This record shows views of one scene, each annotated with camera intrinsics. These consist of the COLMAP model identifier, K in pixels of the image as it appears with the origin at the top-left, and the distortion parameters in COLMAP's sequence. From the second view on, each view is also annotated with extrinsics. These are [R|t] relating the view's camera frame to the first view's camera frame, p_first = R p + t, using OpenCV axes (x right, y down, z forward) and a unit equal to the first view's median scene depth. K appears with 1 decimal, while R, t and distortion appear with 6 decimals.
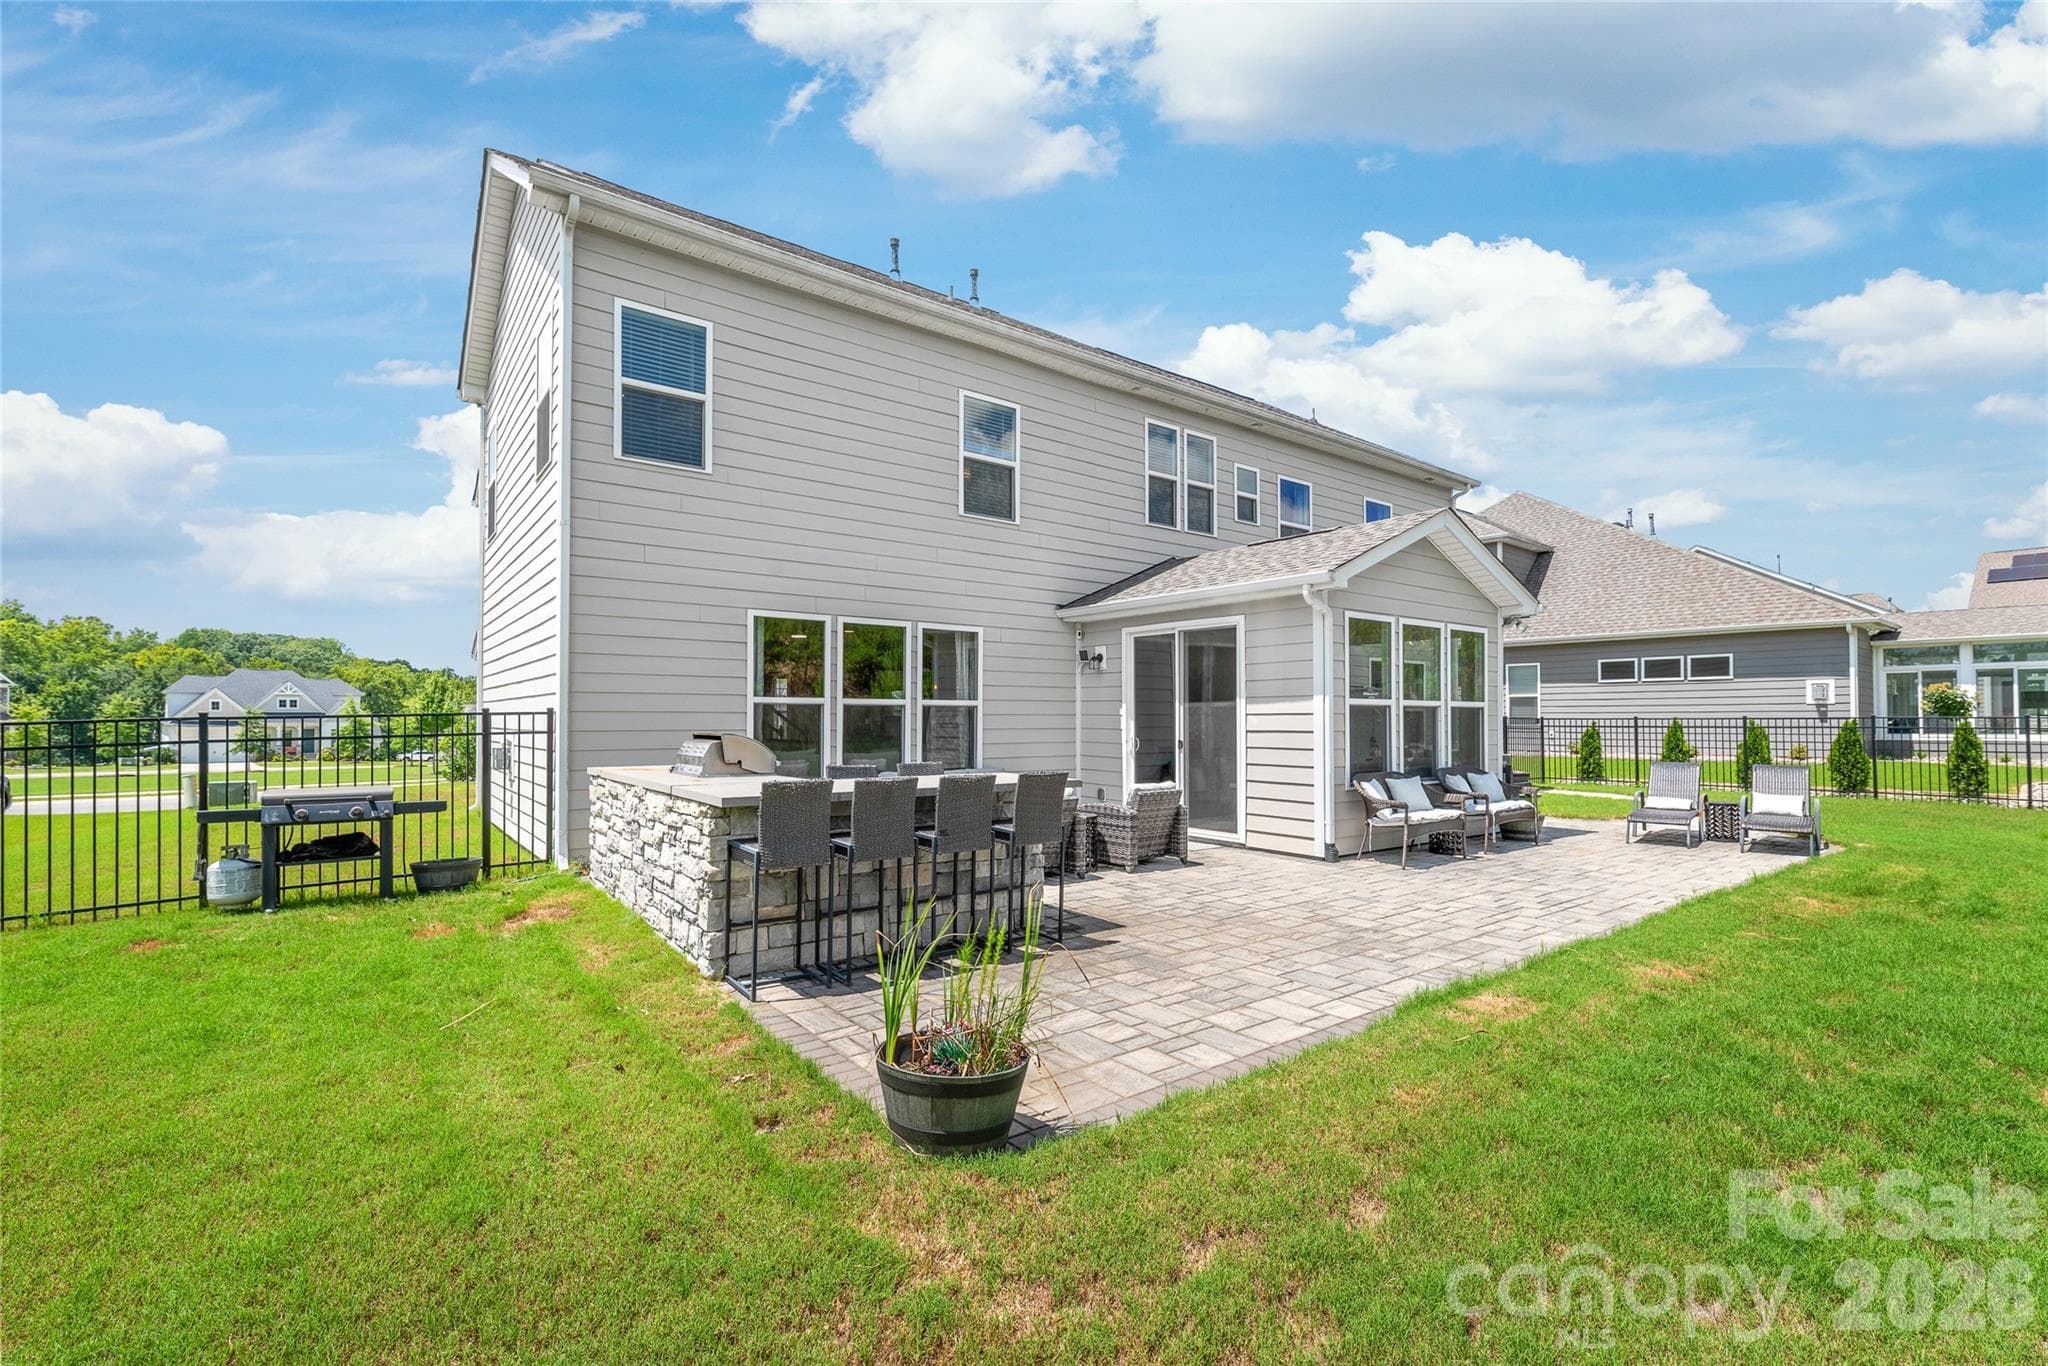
lens RADIAL K [[887.7, 0, 1021.0], [0, 887.7, 710.0], [0, 0, 1]] dist [-0.000138, -0.000127]
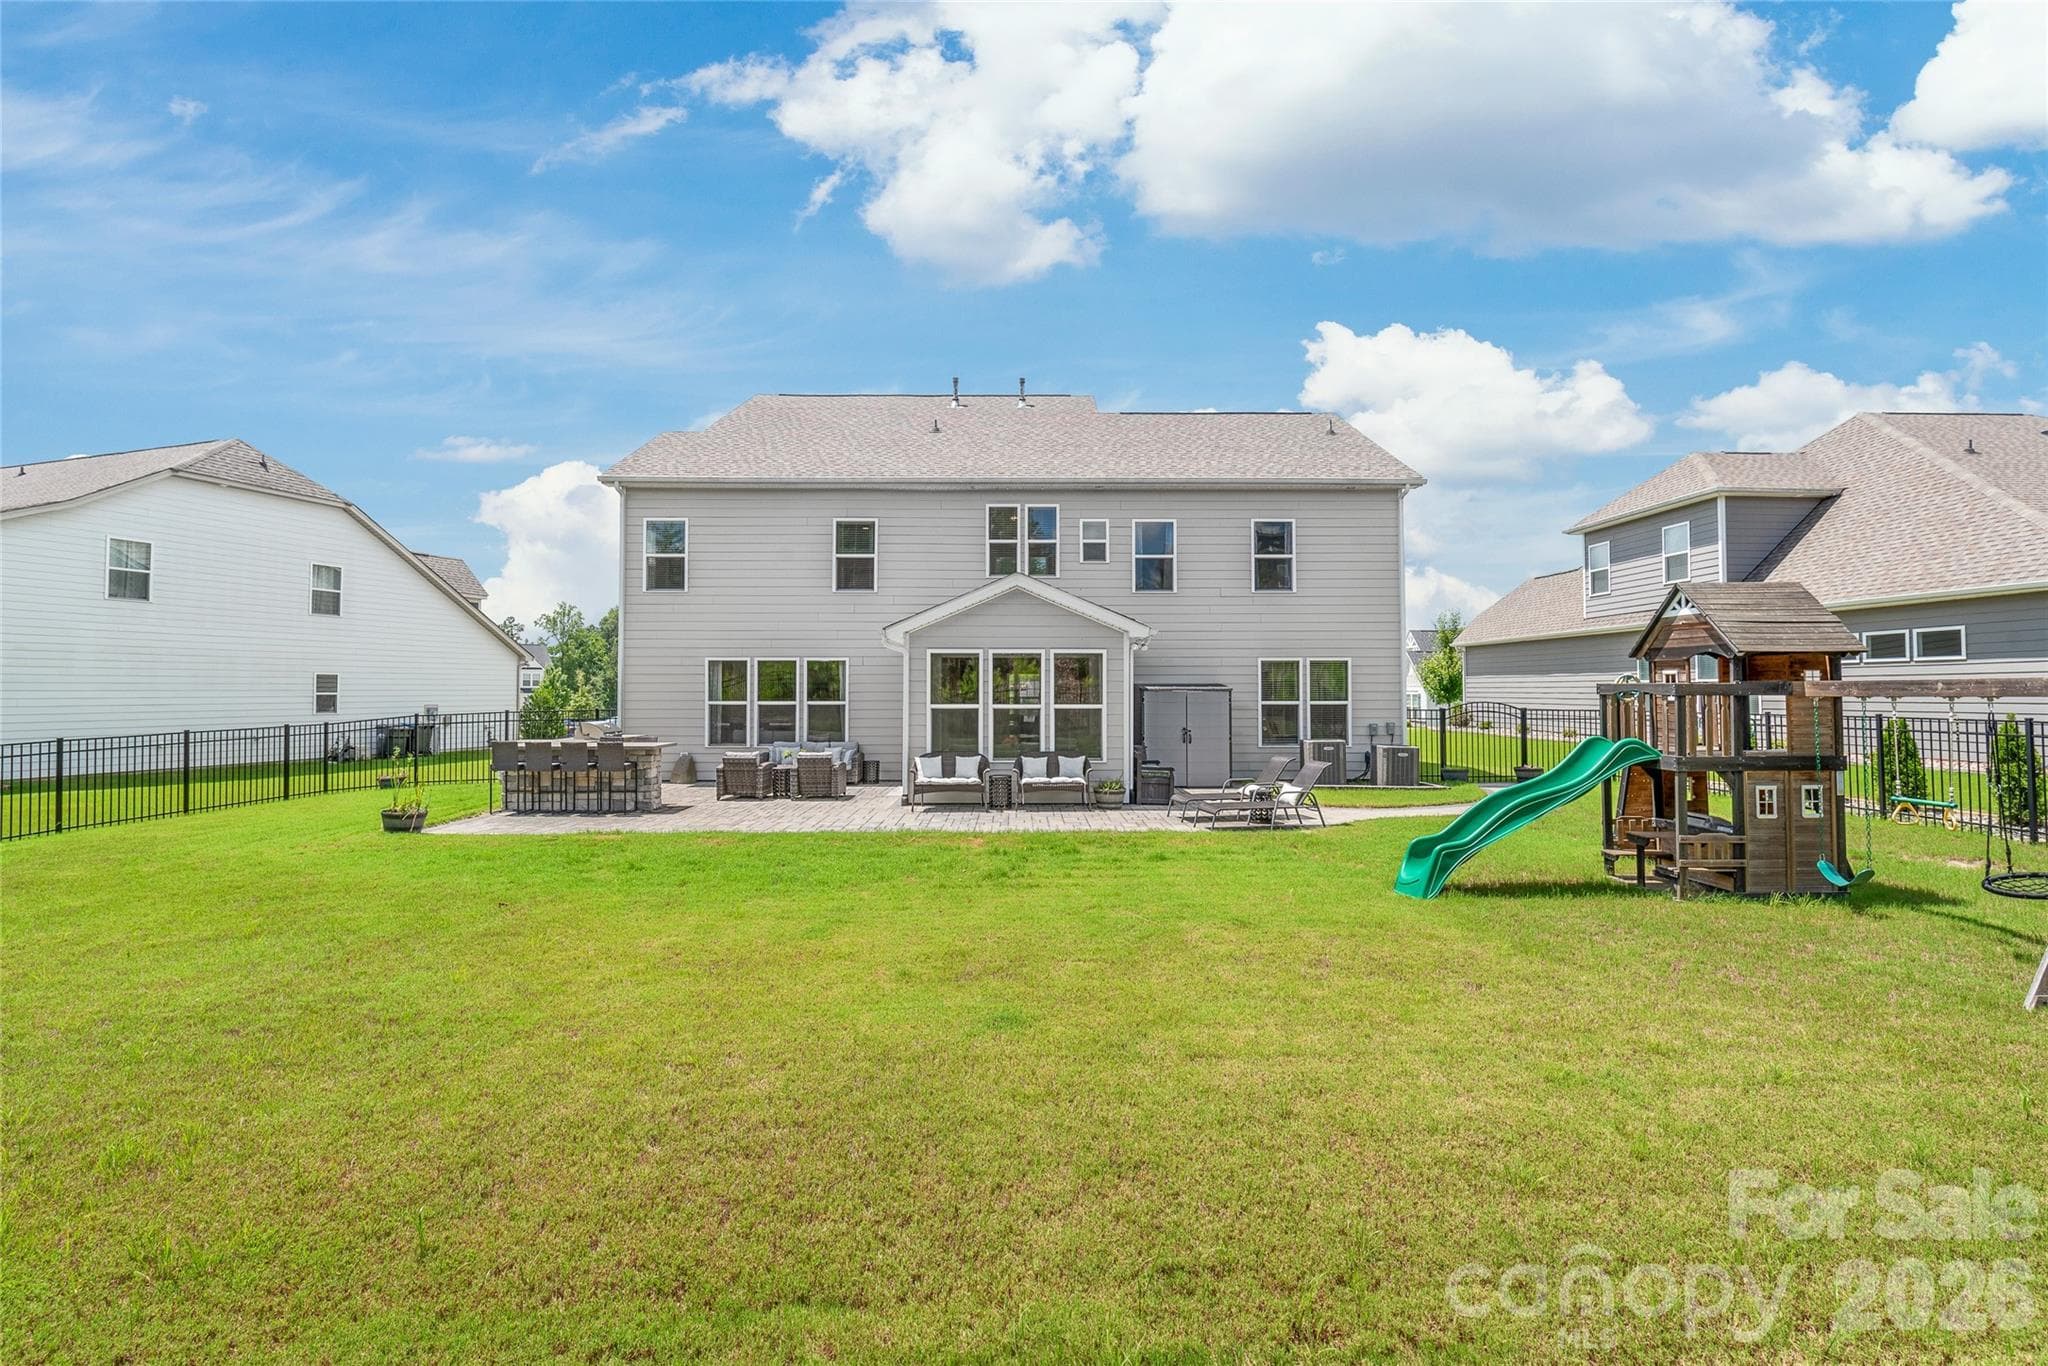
lens RADIAL K [[878.6, 0, 1018.1], [0, 878.6, 670.0], [0, 0, 1]] dist [0.001205, -0.000331]
pose [[0.805333, -0.017156, -0.592575, 1.492930], [0.006316, 0.999773, -0.020362, -0.042461], [0.592789, 0.012656, 0.805258, -0.168874]]
